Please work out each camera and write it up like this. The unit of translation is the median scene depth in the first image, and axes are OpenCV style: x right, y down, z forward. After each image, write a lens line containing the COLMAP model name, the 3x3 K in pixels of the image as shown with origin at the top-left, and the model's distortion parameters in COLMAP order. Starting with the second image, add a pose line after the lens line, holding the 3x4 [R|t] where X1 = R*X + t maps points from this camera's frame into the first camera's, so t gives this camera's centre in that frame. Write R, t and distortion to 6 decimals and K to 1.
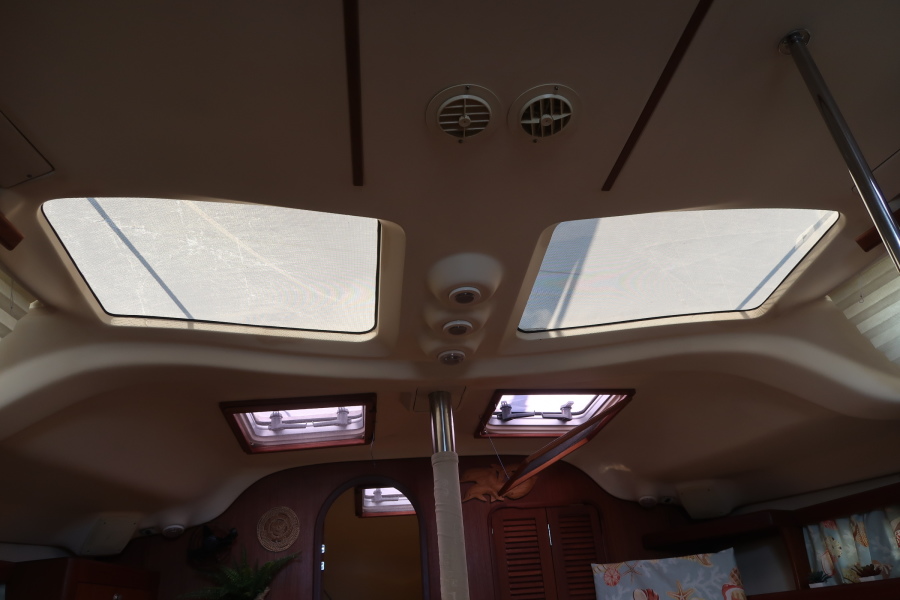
lens RADIAL K [[625.4, 0, 453.5], [0, 625.4, 298.7], [0, 0, 1]] dist [-0.020233, 0.011286]
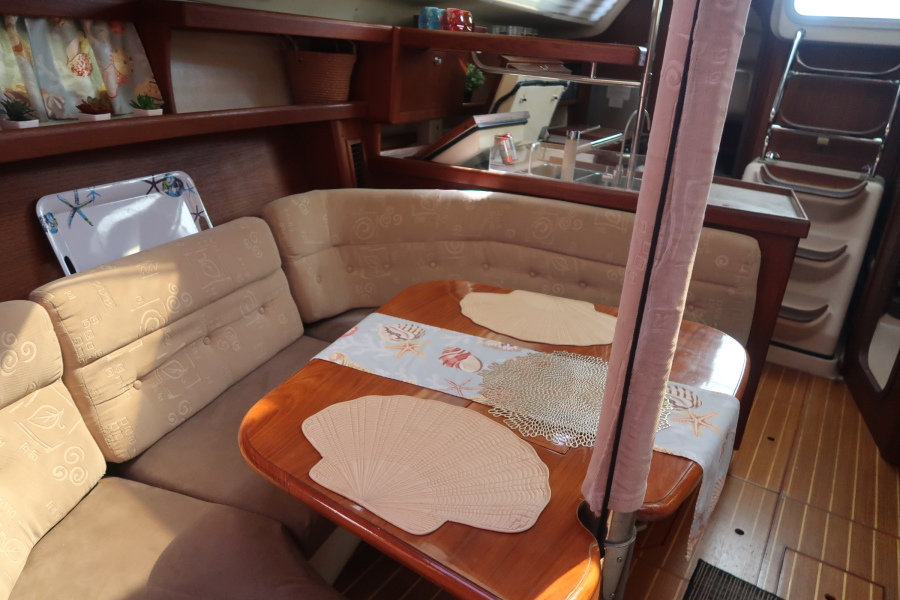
lens RADIAL K [[625.4, 0, 455.9], [0, 625.4, 295.1], [0, 0, 1]] dist [-0.020233, 0.011286]
pose [[-0.758571, -0.201062, 0.619794, -0.120740], [-0.309532, 0.948217, -0.071235, 0.471592], [-0.573376, -0.245883, -0.781525, 1.052404]]
